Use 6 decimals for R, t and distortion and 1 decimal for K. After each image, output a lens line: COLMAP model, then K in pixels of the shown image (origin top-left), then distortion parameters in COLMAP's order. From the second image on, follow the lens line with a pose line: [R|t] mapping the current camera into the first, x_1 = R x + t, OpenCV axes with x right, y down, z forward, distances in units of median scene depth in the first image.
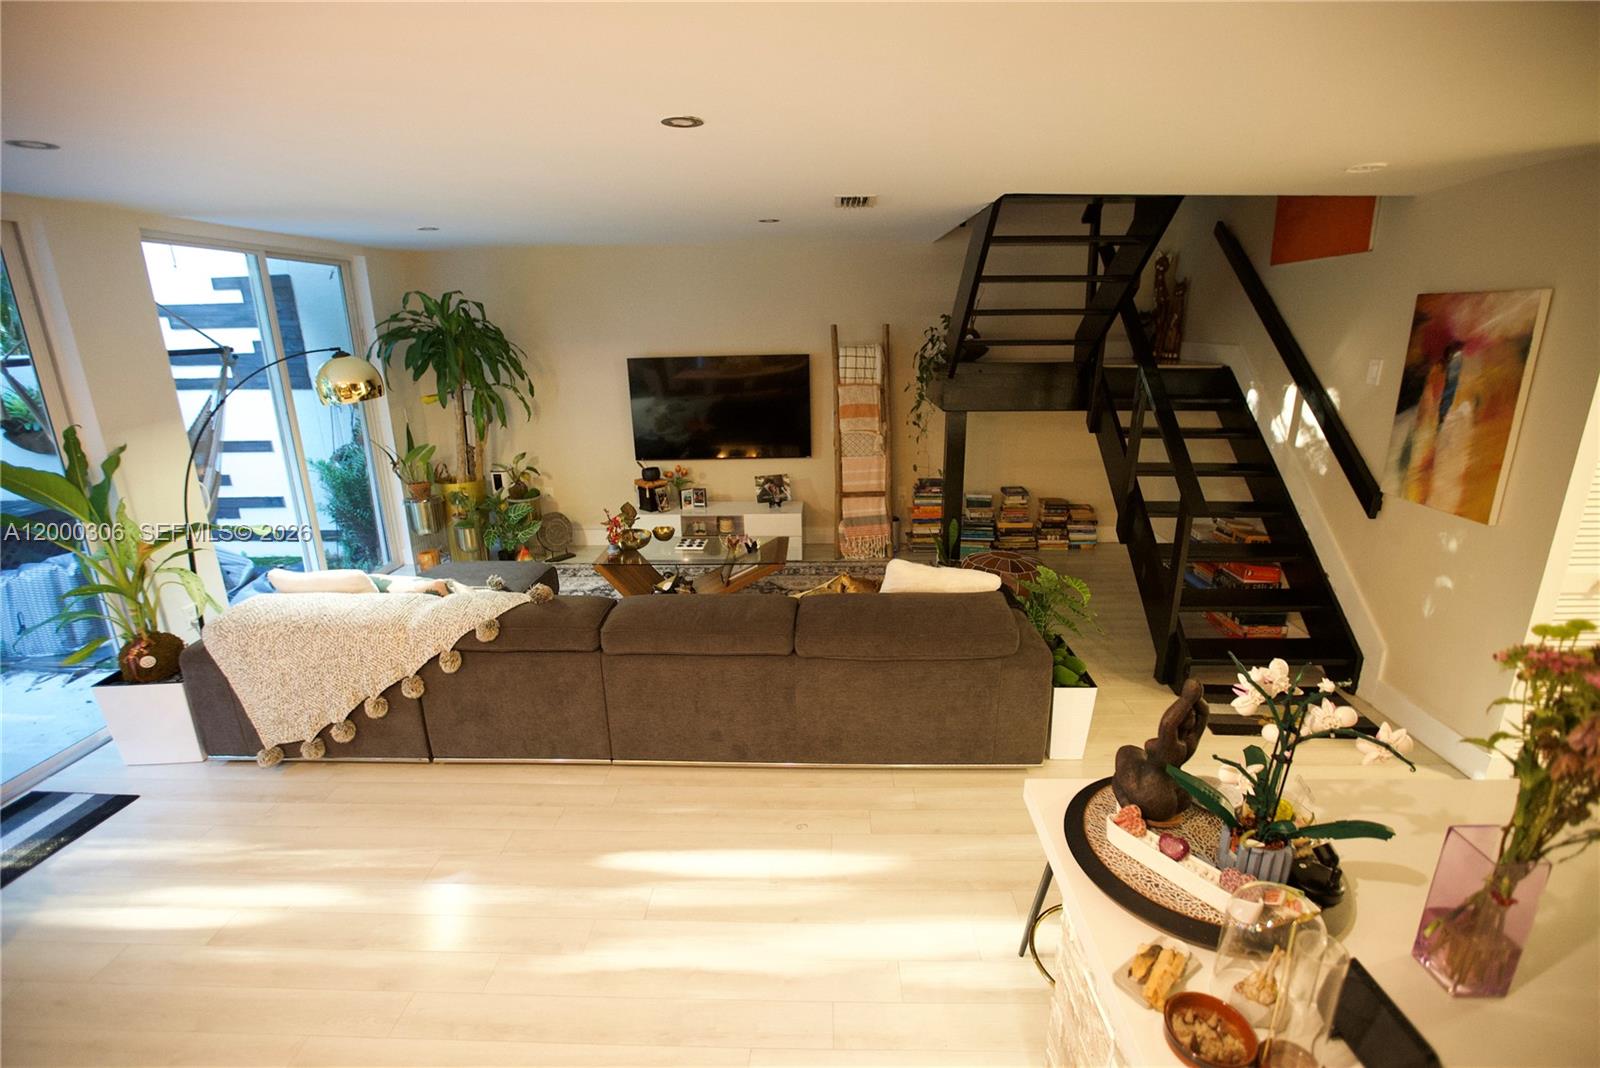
lens RADIAL K [[757.0, 0, 808.2], [0, 757.0, 533.5], [0, 0, 1]] dist [-0.001483, 0.000063]
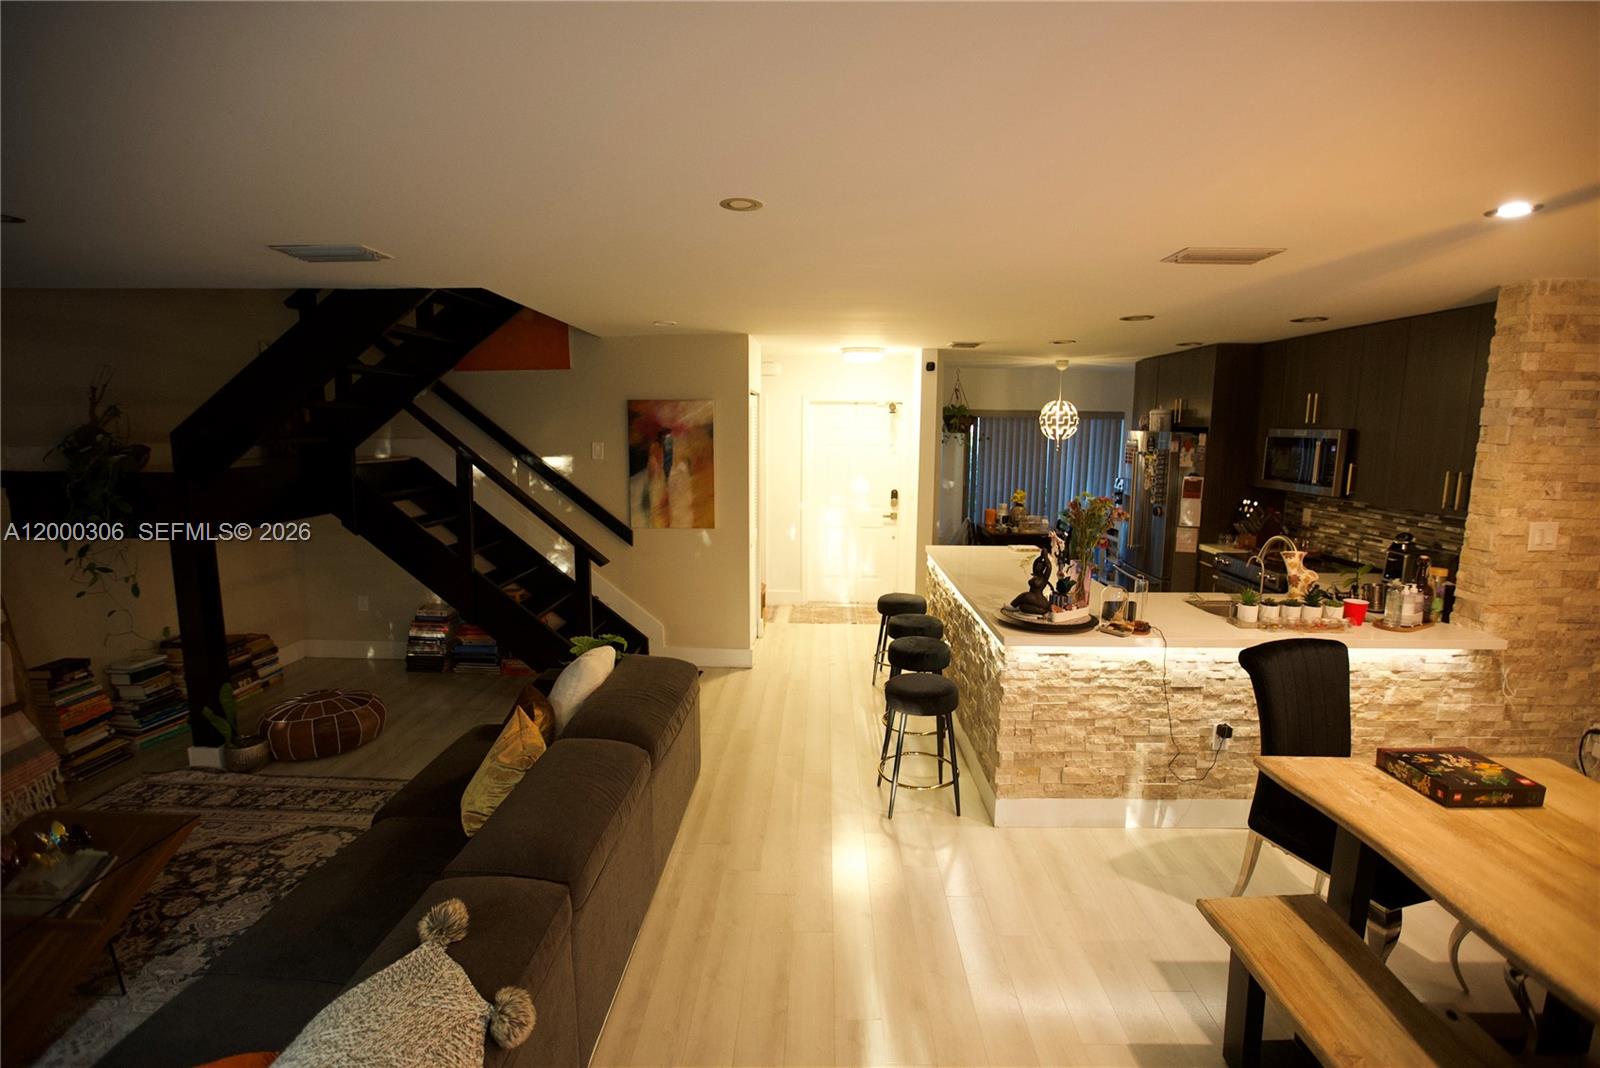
lens RADIAL K [[757.0, 0, 802.2], [0, 757.0, 536.3], [0, 0, 1]] dist [-0.001483, 0.000063]
pose [[0.011265, -0.142424, 0.989742, -0.789025], [0.271734, 0.952992, 0.134043, -0.161095], [-0.962307, 0.267436, 0.049437, 0.657352]]
